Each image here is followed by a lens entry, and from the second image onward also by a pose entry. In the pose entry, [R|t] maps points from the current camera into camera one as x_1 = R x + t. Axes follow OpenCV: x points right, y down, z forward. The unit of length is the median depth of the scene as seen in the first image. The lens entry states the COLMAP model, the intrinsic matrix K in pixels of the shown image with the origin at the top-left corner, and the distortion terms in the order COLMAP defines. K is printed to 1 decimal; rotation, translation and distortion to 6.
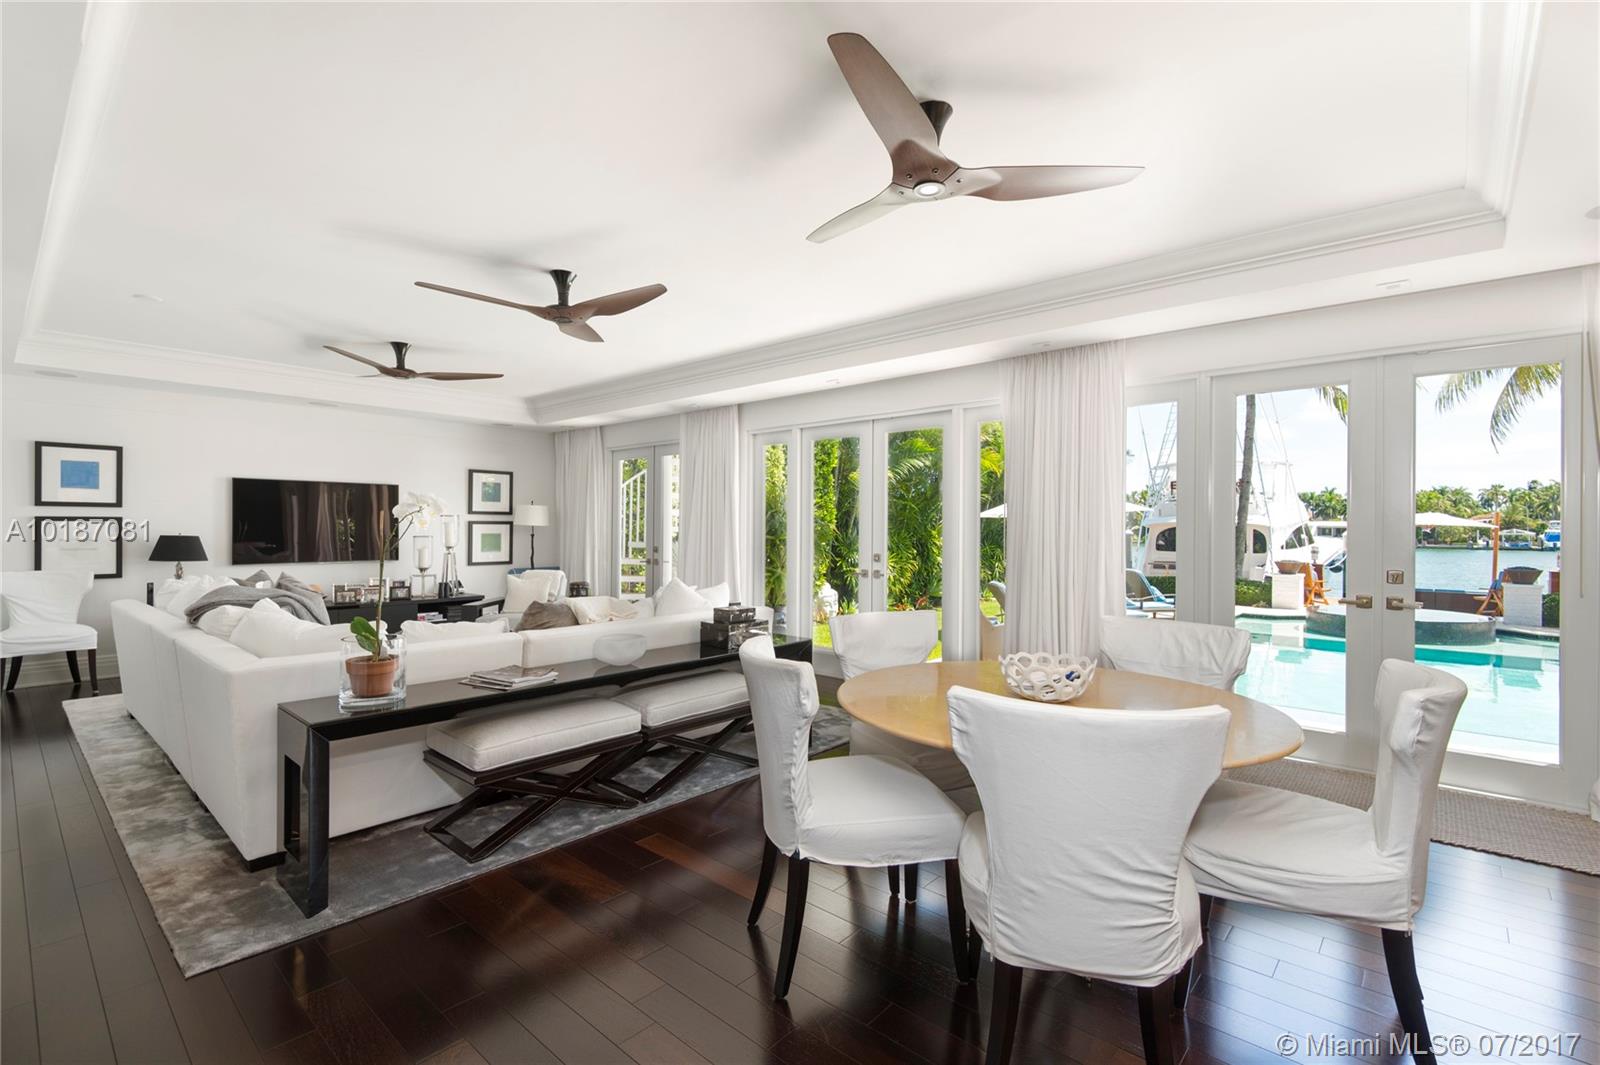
lens RADIAL K [[729.2, 0, 797.8], [0, 729.2, 532.2], [0, 0, 1]] dist [0.002662, -0.000048]
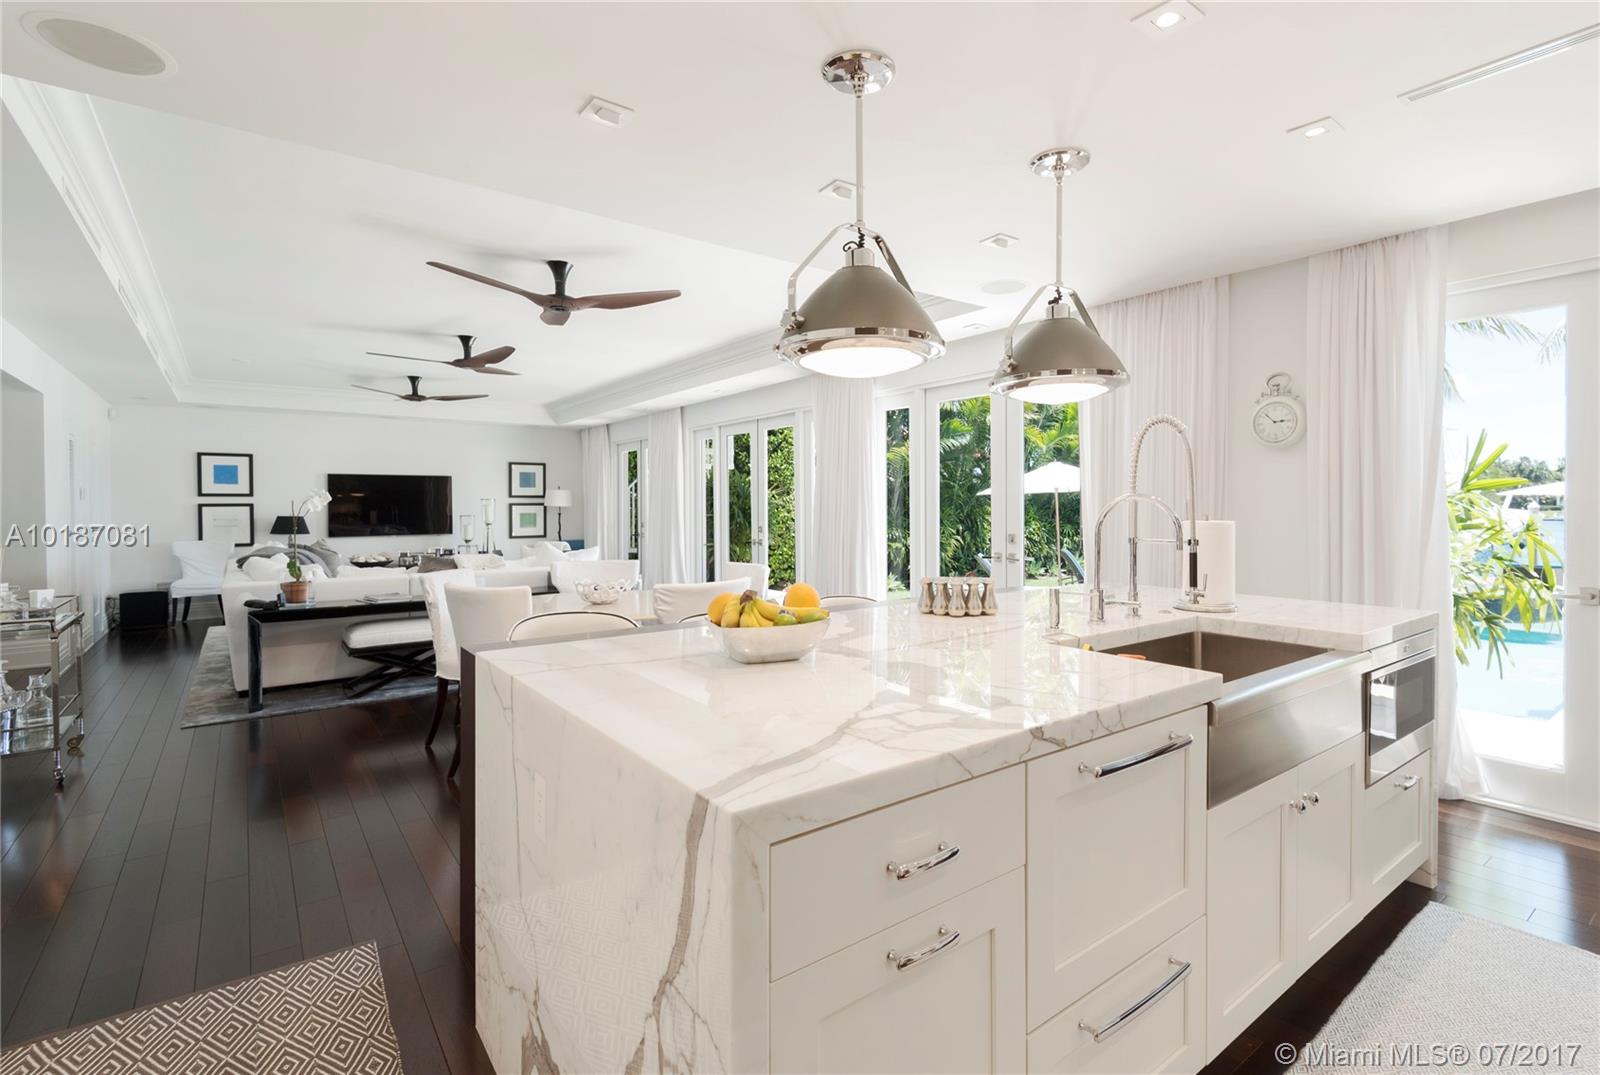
lens RADIAL K [[729.2, 0, 799.4], [0, 729.2, 531.7], [0, 0, 1]] dist [0.002662, -0.000048]
pose [[0.984467, -0.003530, -0.175532, 0.375954], [0.008852, 0.999524, 0.029547, 0.001597], [0.175344, -0.030642, 0.984030, -0.219057]]
